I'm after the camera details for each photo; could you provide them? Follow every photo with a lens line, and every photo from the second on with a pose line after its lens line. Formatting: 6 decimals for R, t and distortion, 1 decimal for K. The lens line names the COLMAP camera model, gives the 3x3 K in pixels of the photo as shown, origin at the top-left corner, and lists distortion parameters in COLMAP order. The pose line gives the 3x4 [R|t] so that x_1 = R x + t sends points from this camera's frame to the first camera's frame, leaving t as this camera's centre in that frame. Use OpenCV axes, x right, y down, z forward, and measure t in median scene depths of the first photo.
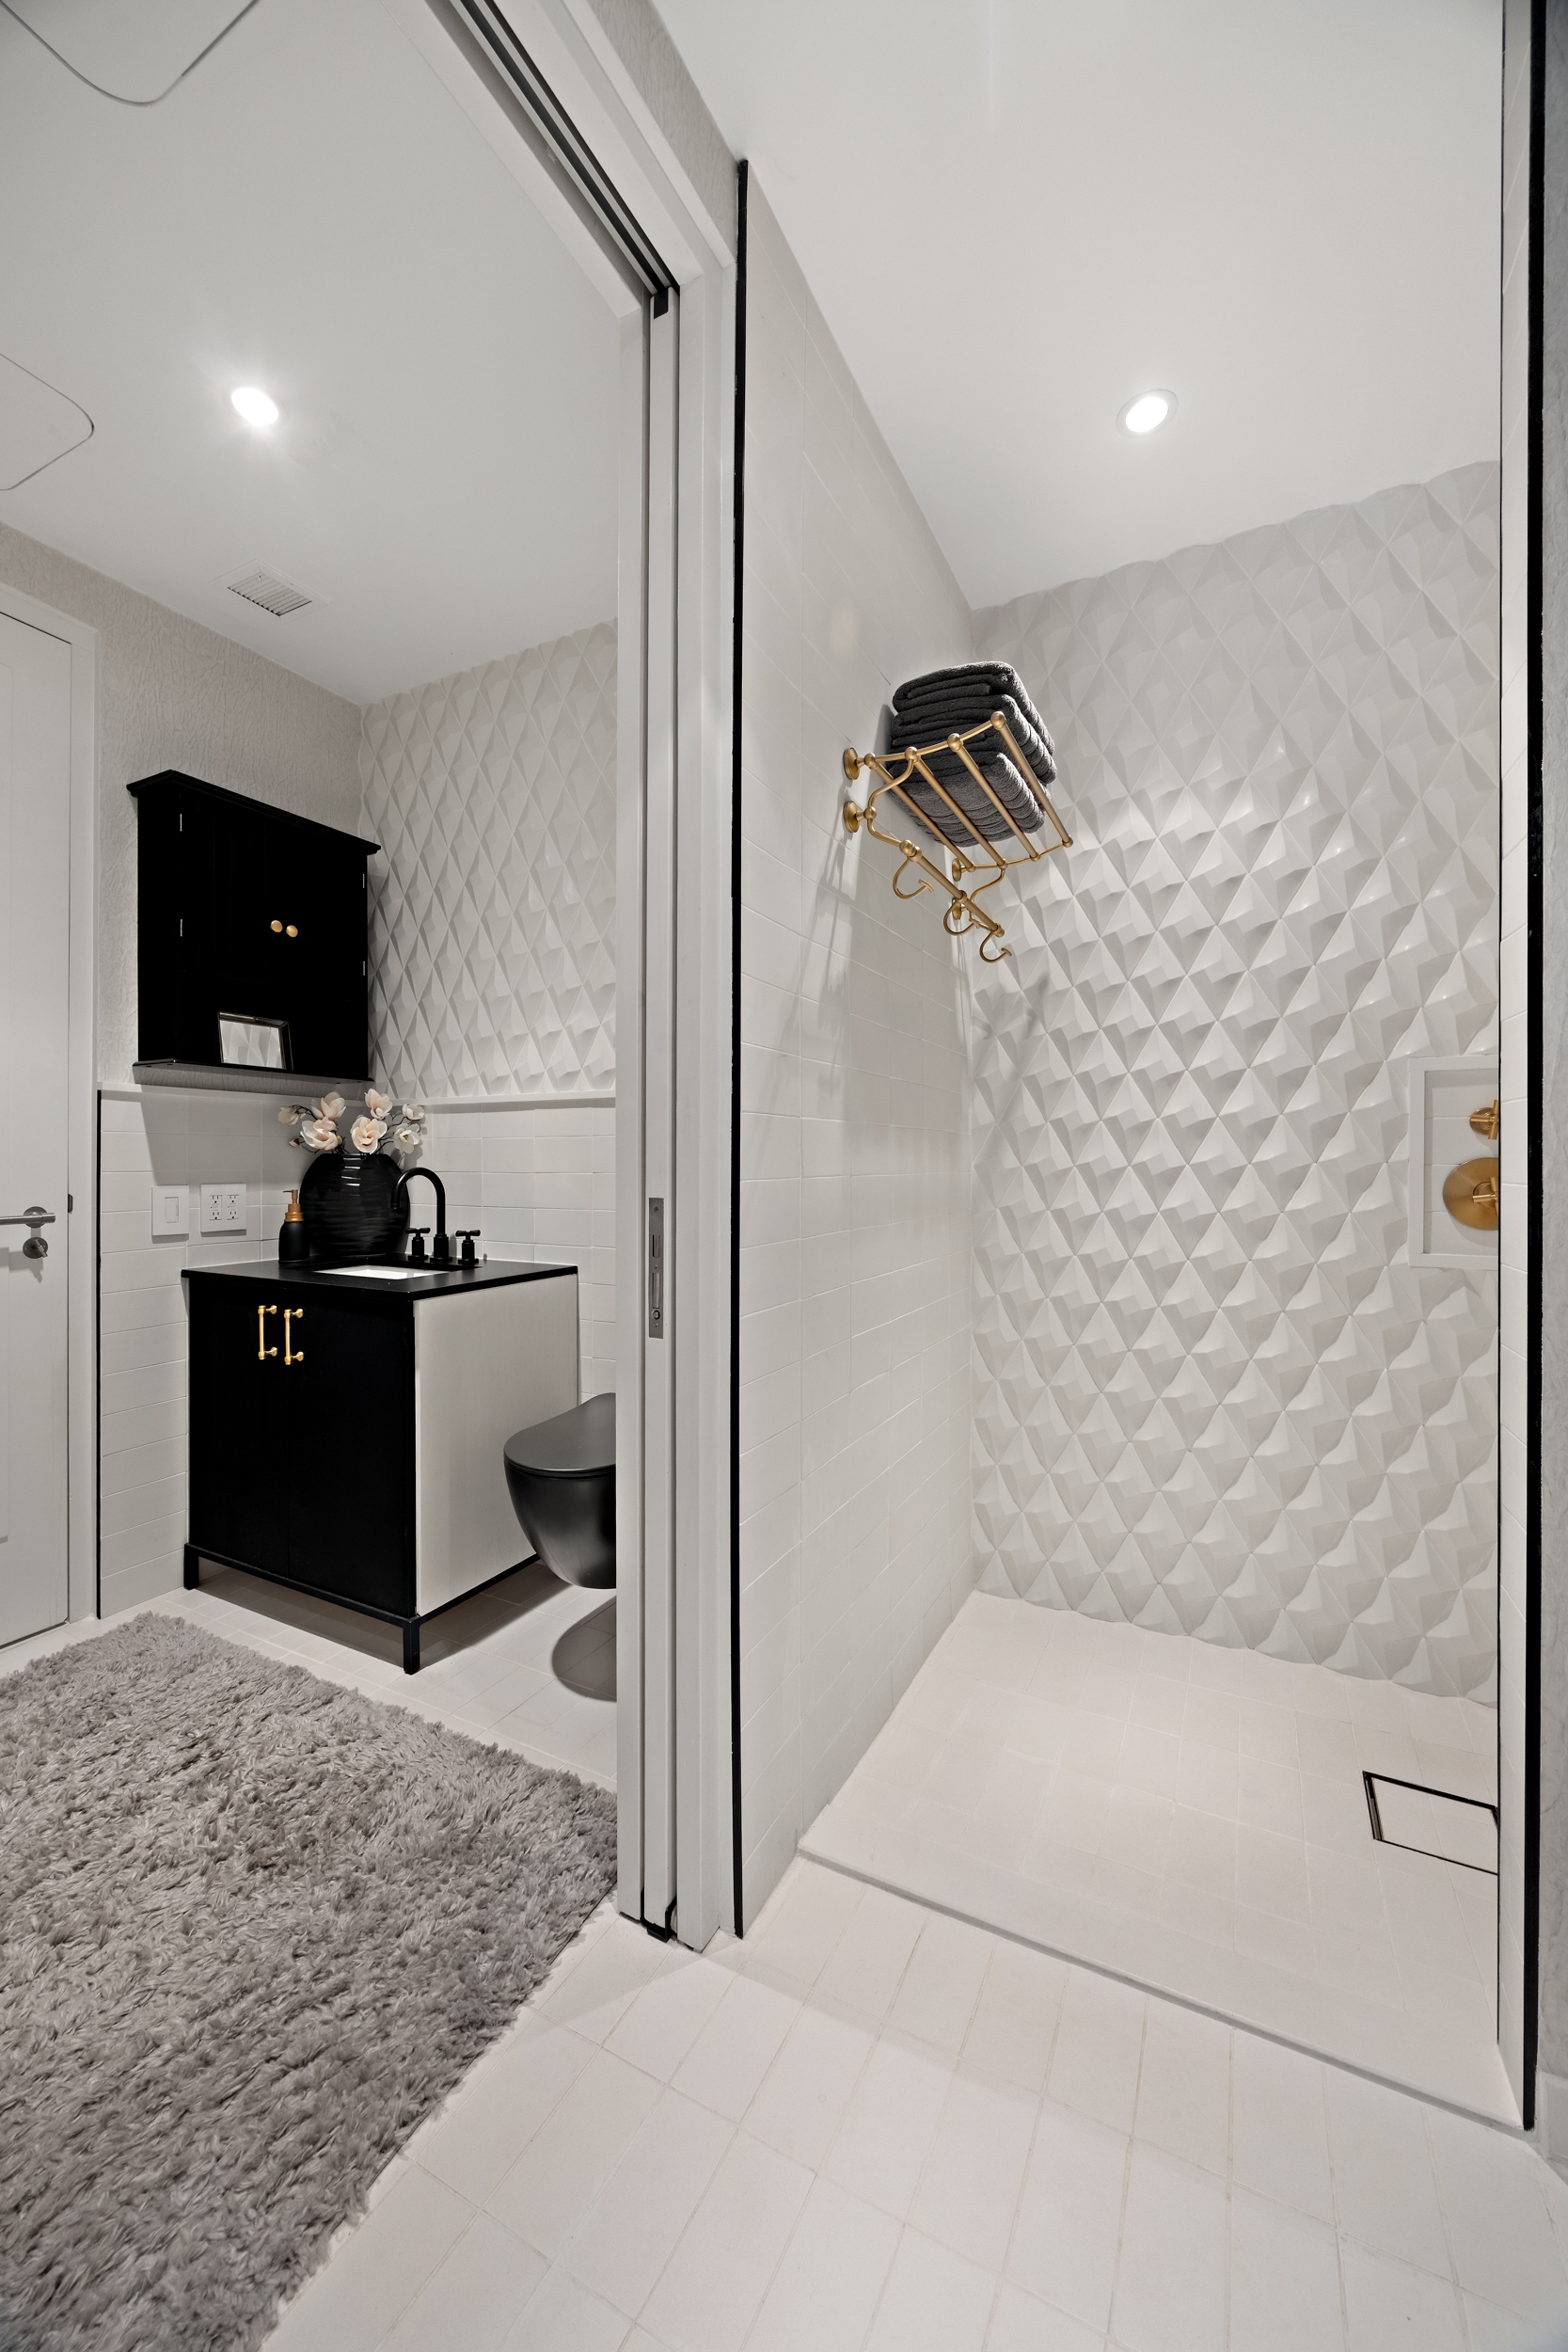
lens RADIAL K [[903.7, 0, 782.8], [0, 903.7, 1157.1], [0, 0, 1]] dist [-0.000504, -0.000041]
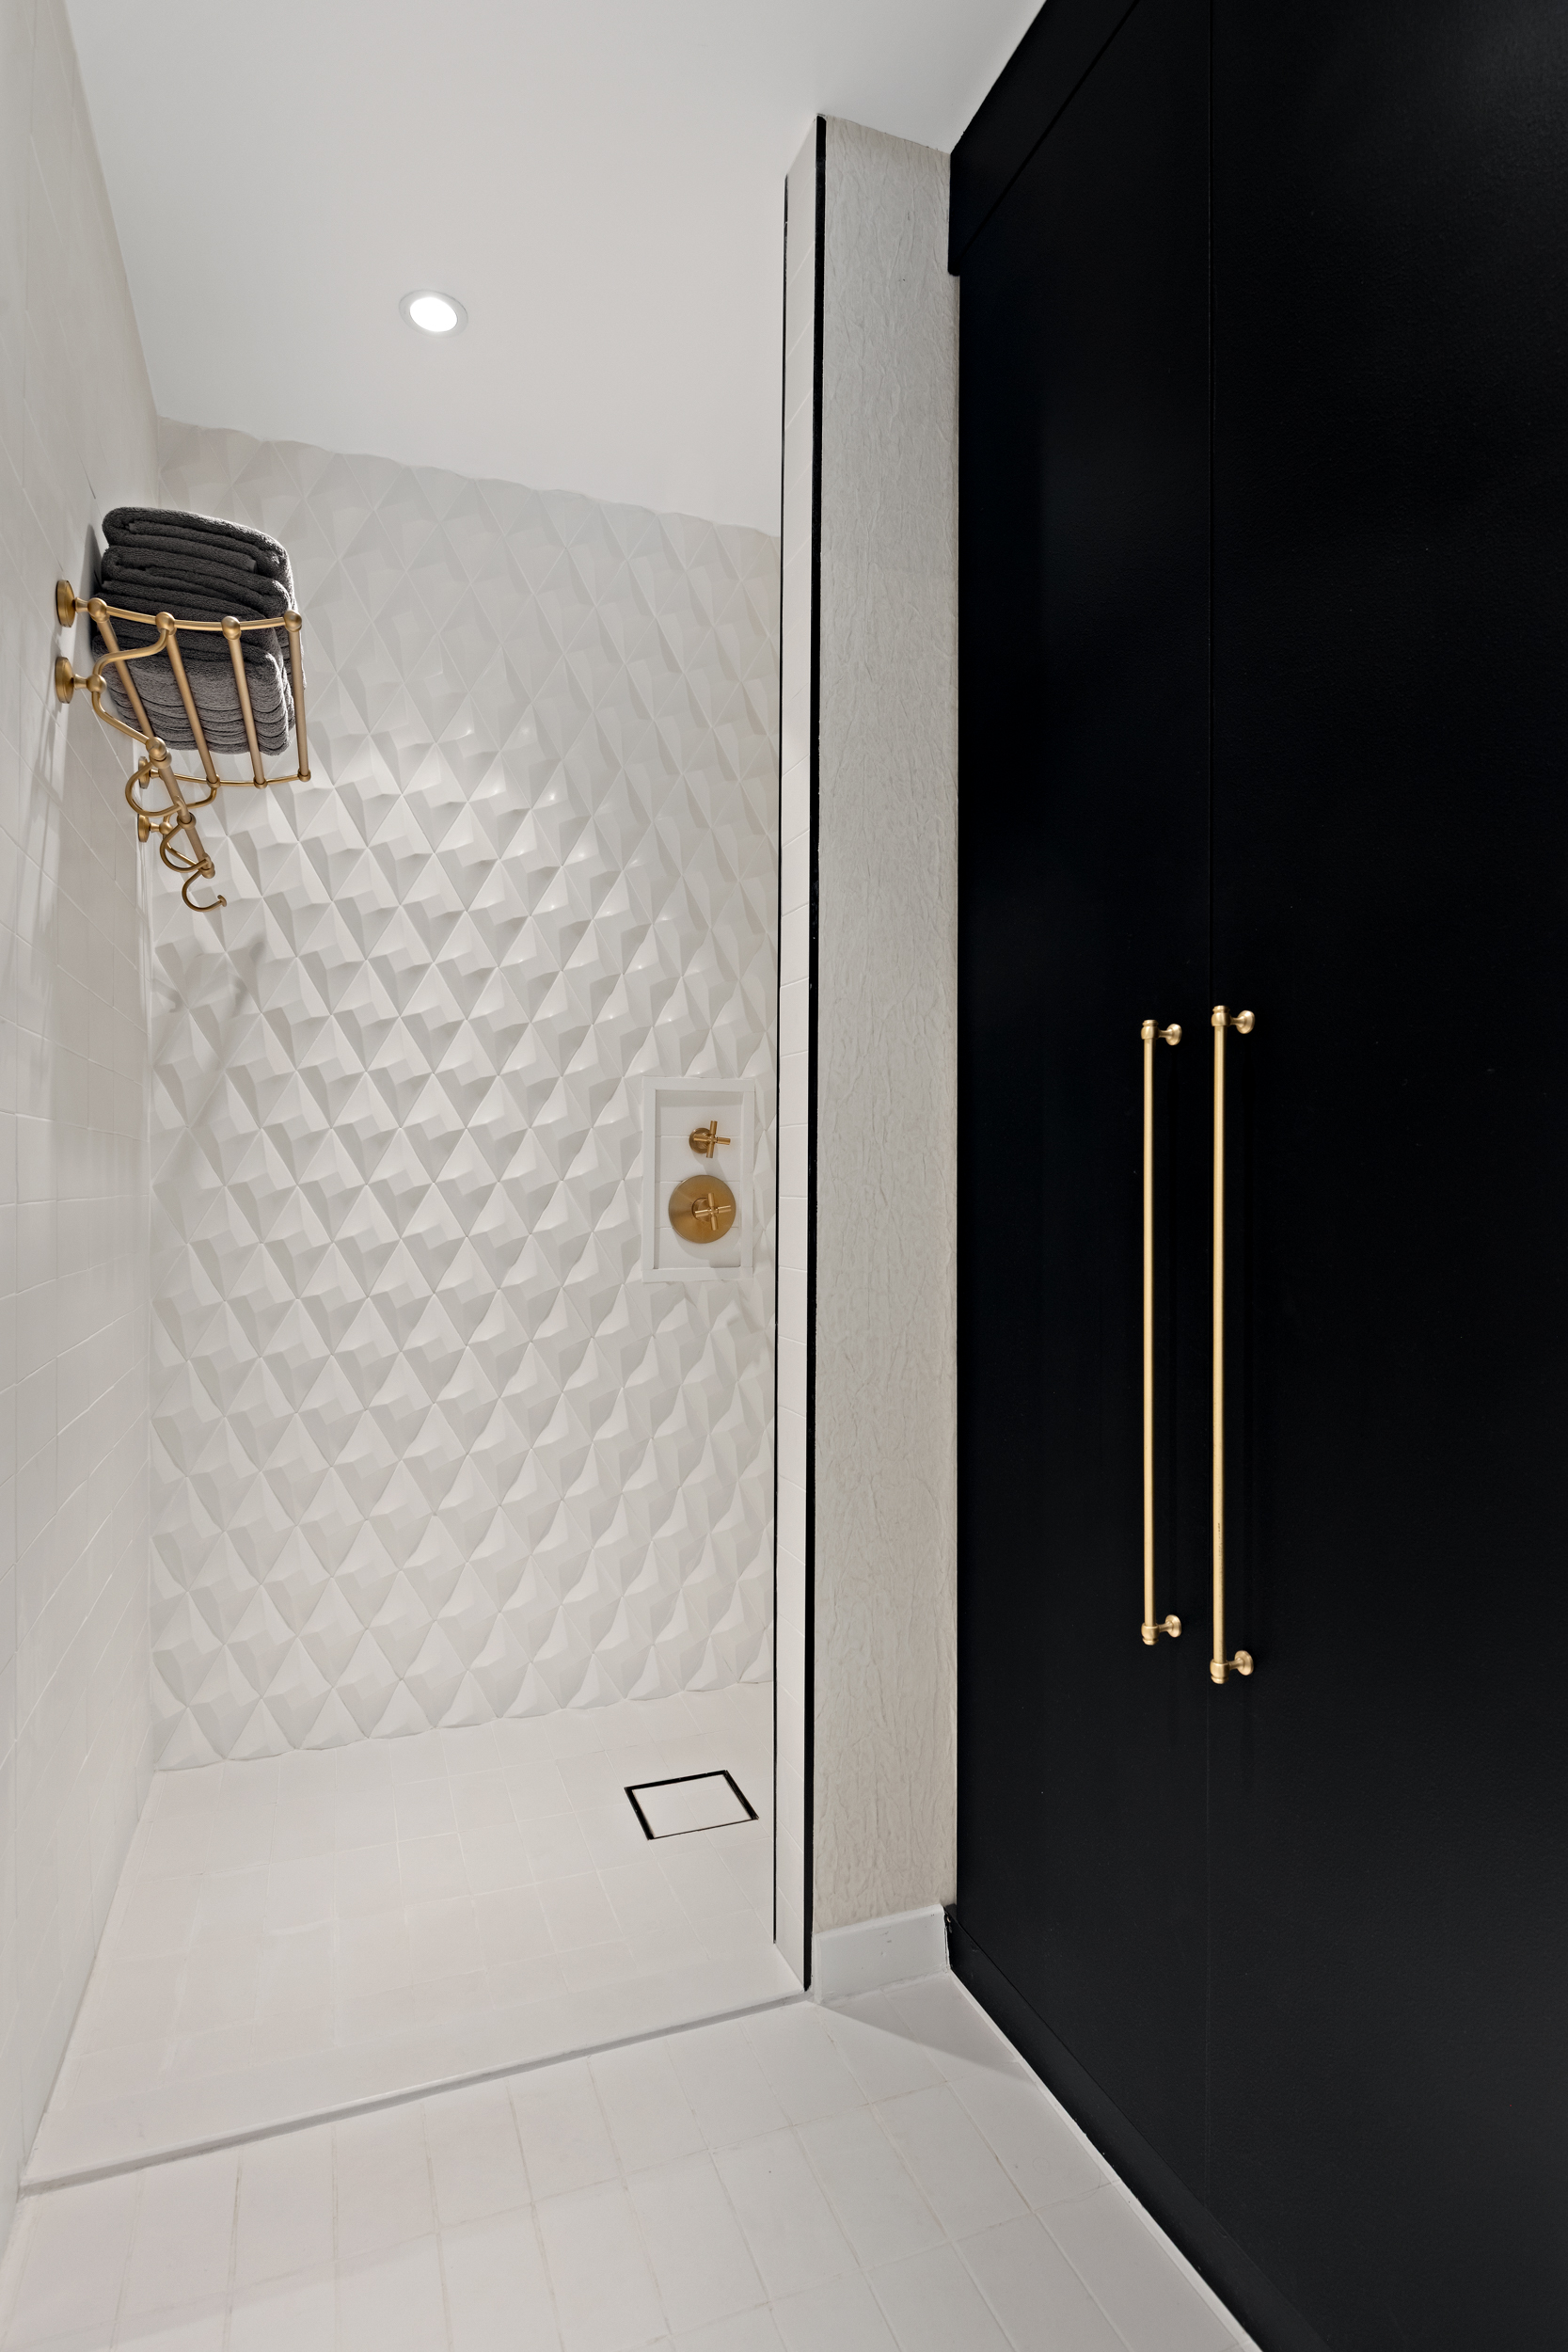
lens RADIAL K [[1210.1, 0, 782.1], [0, 1210.1, 1182.3], [0, 0, 1]] dist [-0.003858, -0.000821]
pose [[0.672529, -0.003277, 0.740063, -0.187060], [-0.001657, 0.999981, 0.005934, 0.000404], [-0.740069, -0.005217, 0.672511, -0.021733]]
